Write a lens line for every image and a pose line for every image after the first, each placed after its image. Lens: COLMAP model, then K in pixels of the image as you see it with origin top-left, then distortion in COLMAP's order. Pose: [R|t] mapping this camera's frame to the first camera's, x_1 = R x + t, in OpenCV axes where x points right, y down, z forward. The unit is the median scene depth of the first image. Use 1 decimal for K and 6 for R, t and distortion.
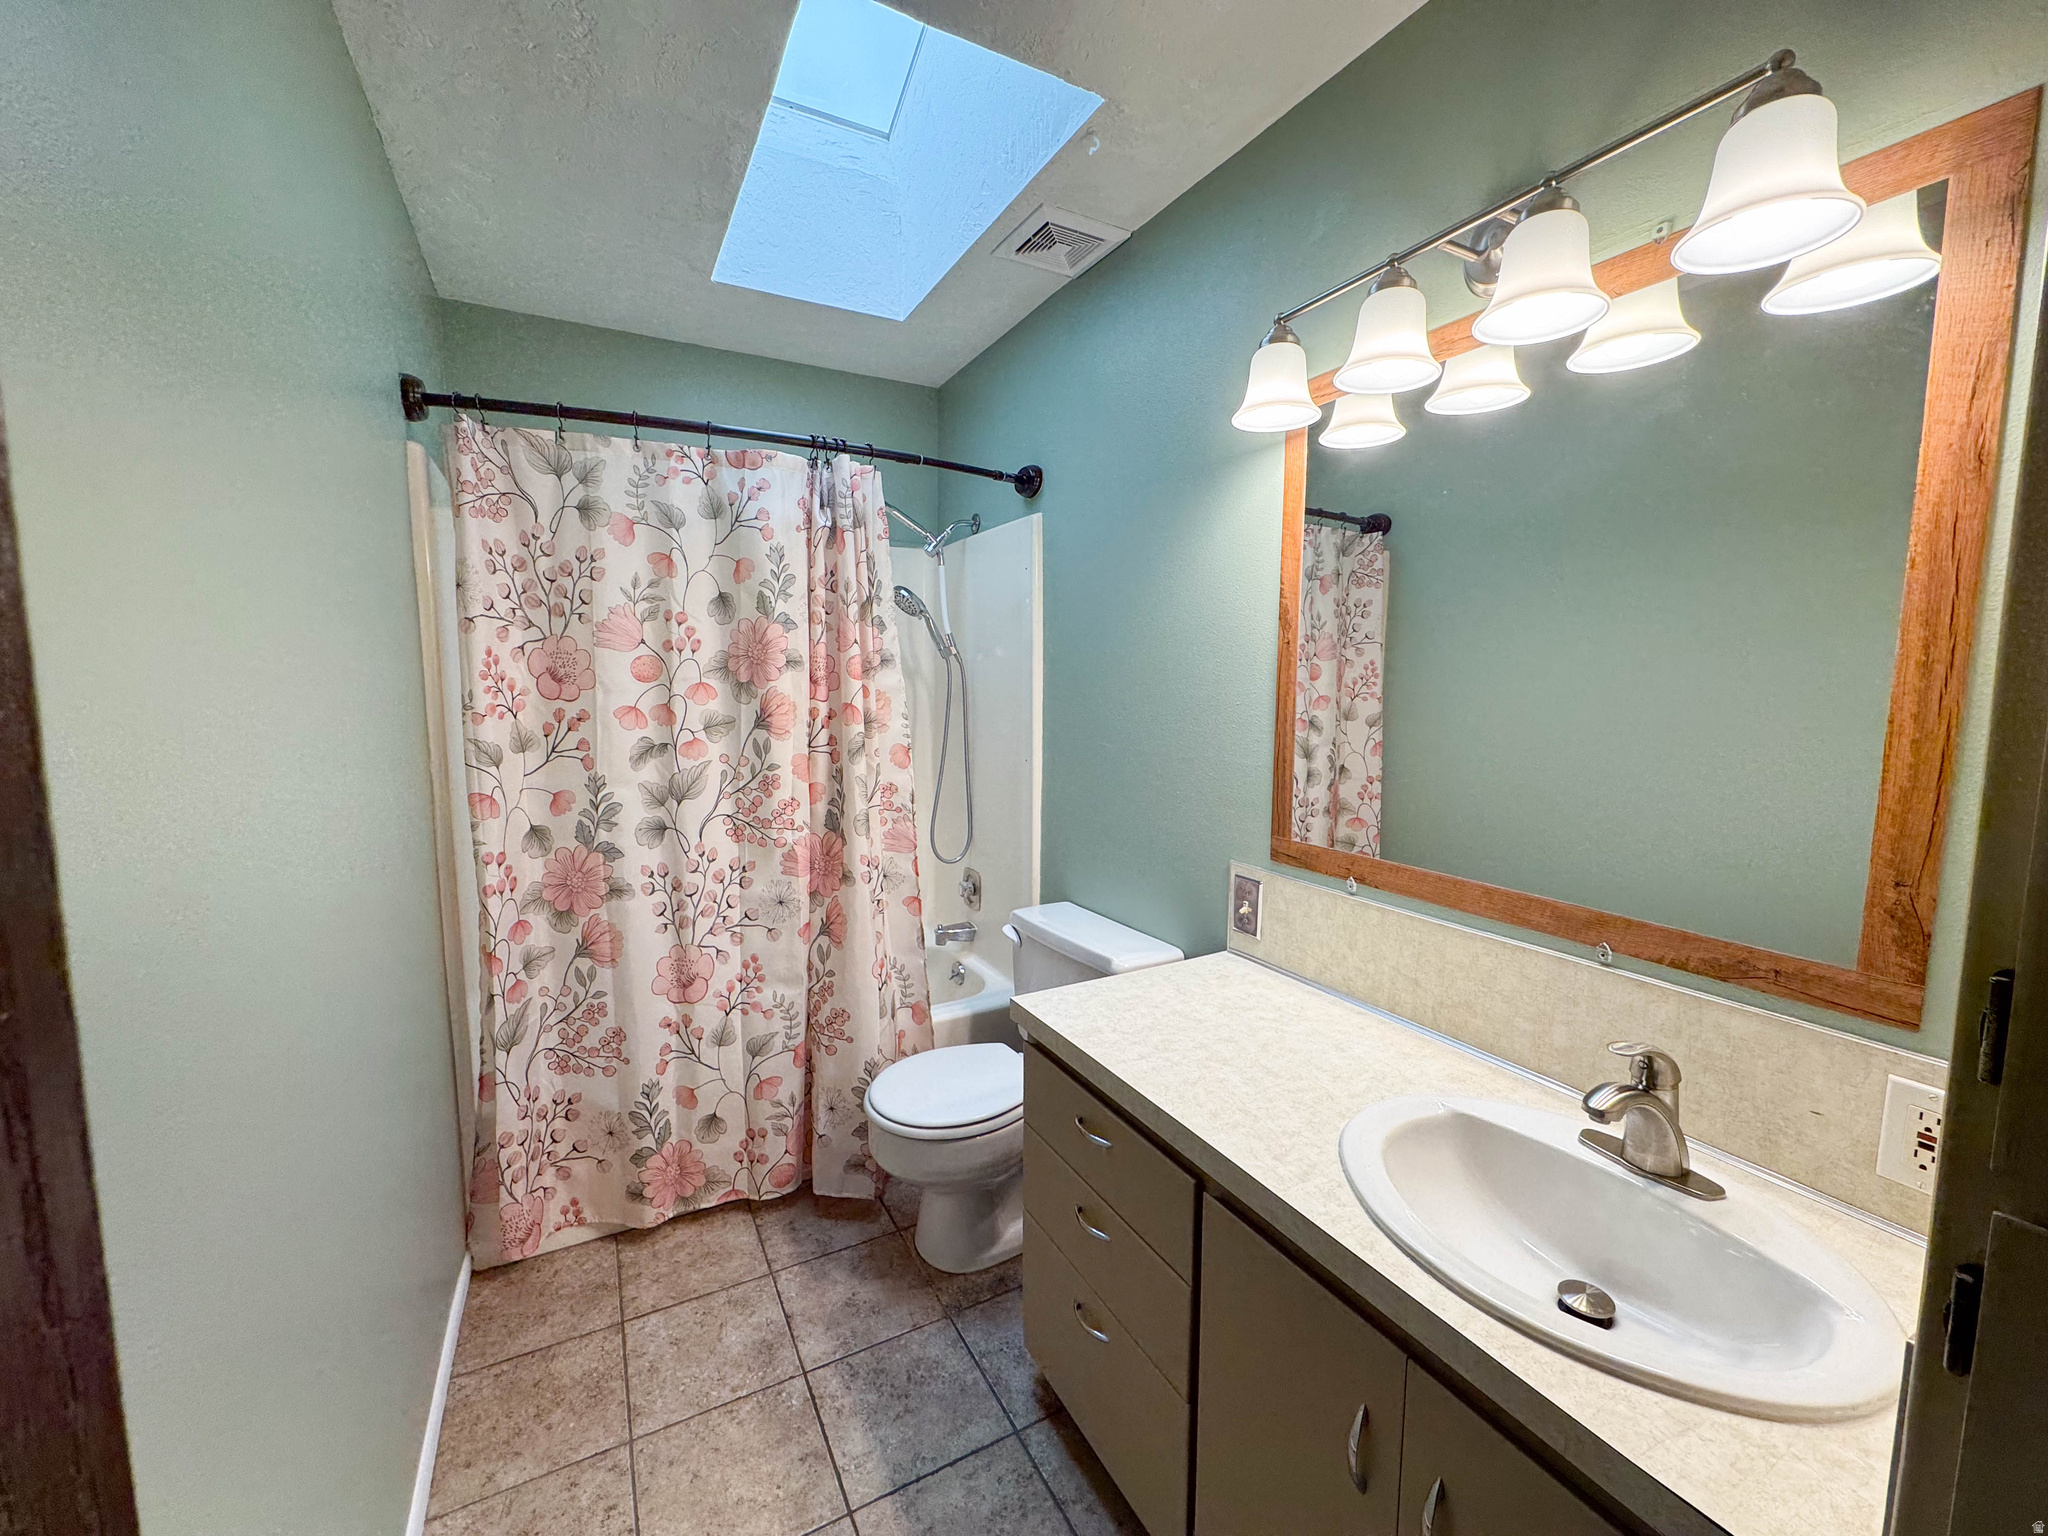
lens RADIAL K [[814.2, 0, 1026.4], [0, 814.2, 769.9], [0, 0, 1]] dist [-0.002614, 0.000506]
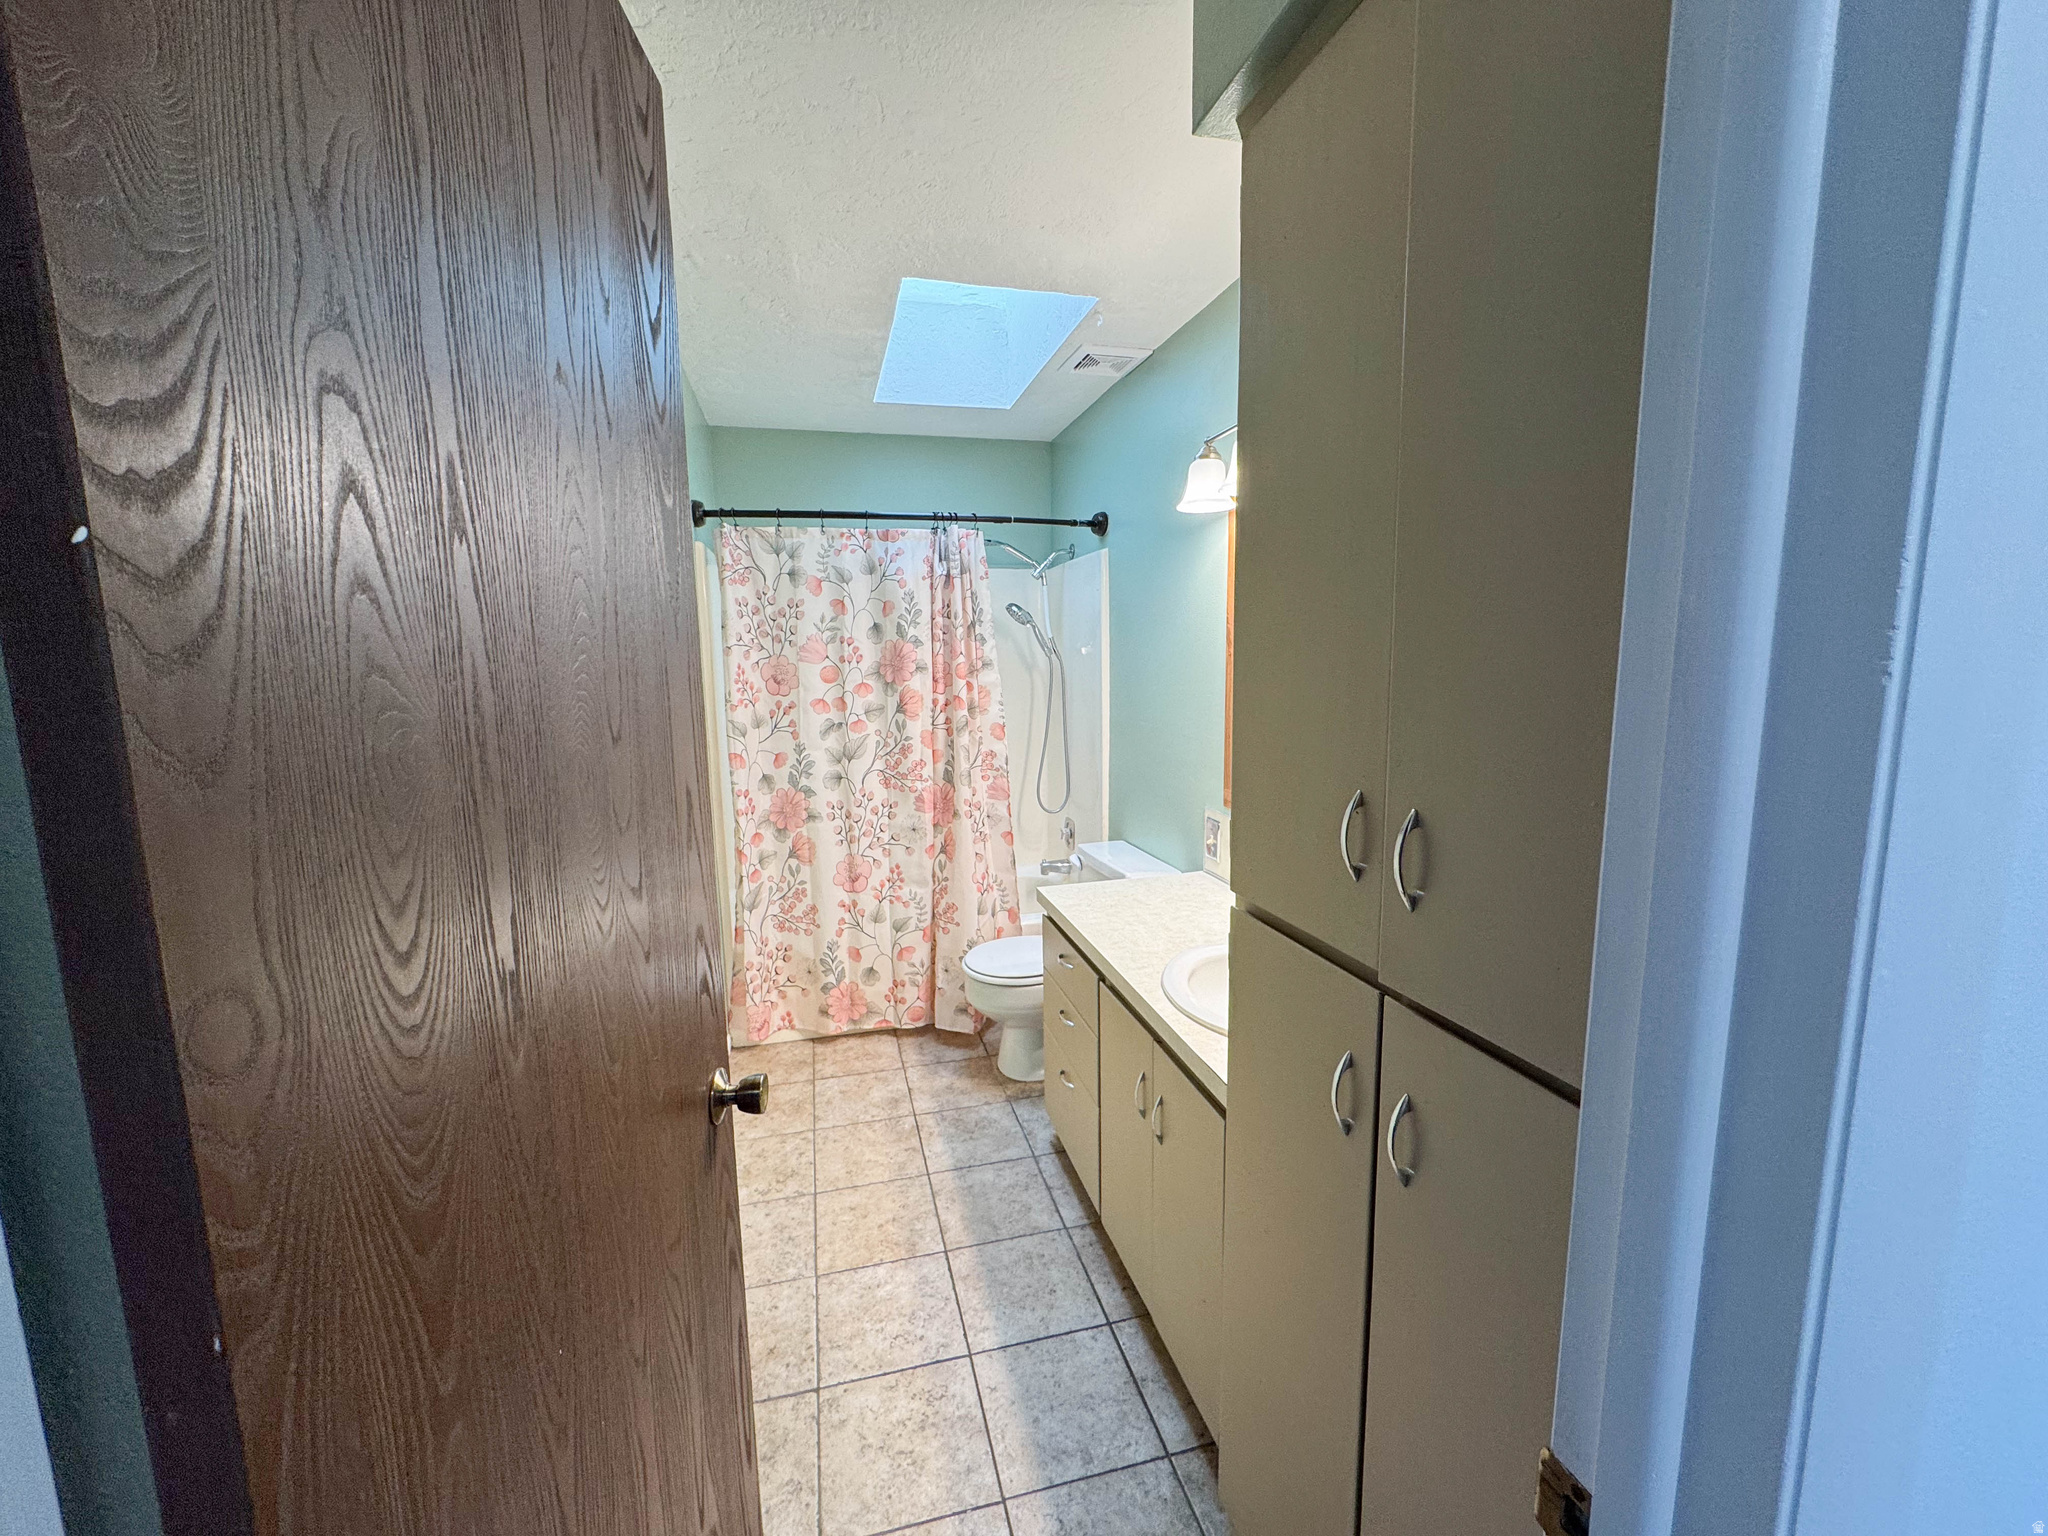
lens RADIAL K [[814.2, 0, 1027.1], [0, 814.2, 769.9], [0, 0, 1]] dist [-0.002614, 0.000506]
pose [[0.970736, 0.016232, -0.239599, 0.268213], [-0.007976, 0.999342, 0.035387, -0.000610], [0.240015, -0.032440, 0.970227, -0.411897]]
